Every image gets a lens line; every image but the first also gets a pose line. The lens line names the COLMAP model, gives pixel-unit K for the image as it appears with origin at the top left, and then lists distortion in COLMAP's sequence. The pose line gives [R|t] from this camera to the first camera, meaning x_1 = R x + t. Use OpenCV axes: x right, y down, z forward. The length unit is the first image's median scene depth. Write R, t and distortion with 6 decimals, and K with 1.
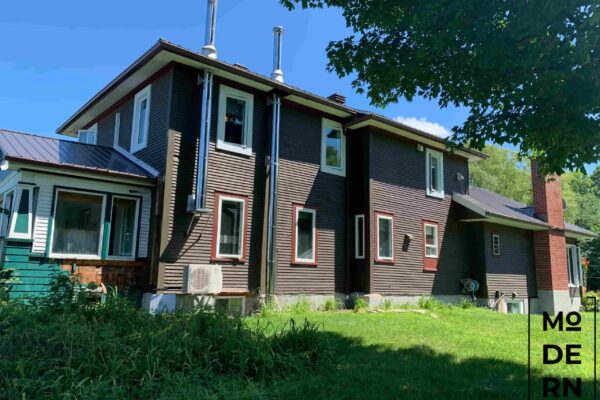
lens RADIAL K [[456.7, 0, 300.0], [0, 456.7, 200.0], [0, 0, 1]] dist [0.087512, -0.162552]
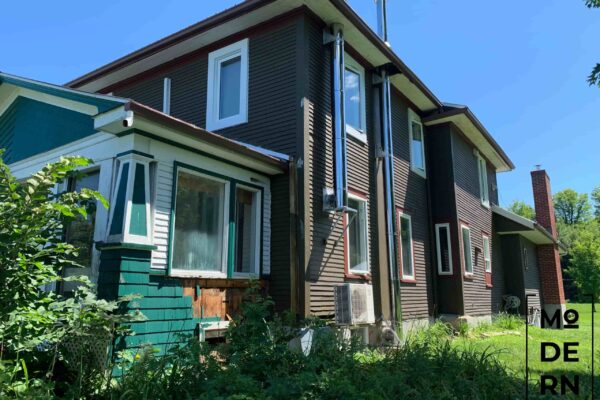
lens RADIAL K [[456.7, 0, 300.0], [0, 456.7, 200.0], [0, 0, 1]] dist [0.087512, -0.162552]
pose [[0.962708, 0.028210, 0.269066, -0.494570], [-0.016653, 0.998842, -0.045137, 0.043367], [-0.270028, 0.038973, 0.962063, 0.322507]]
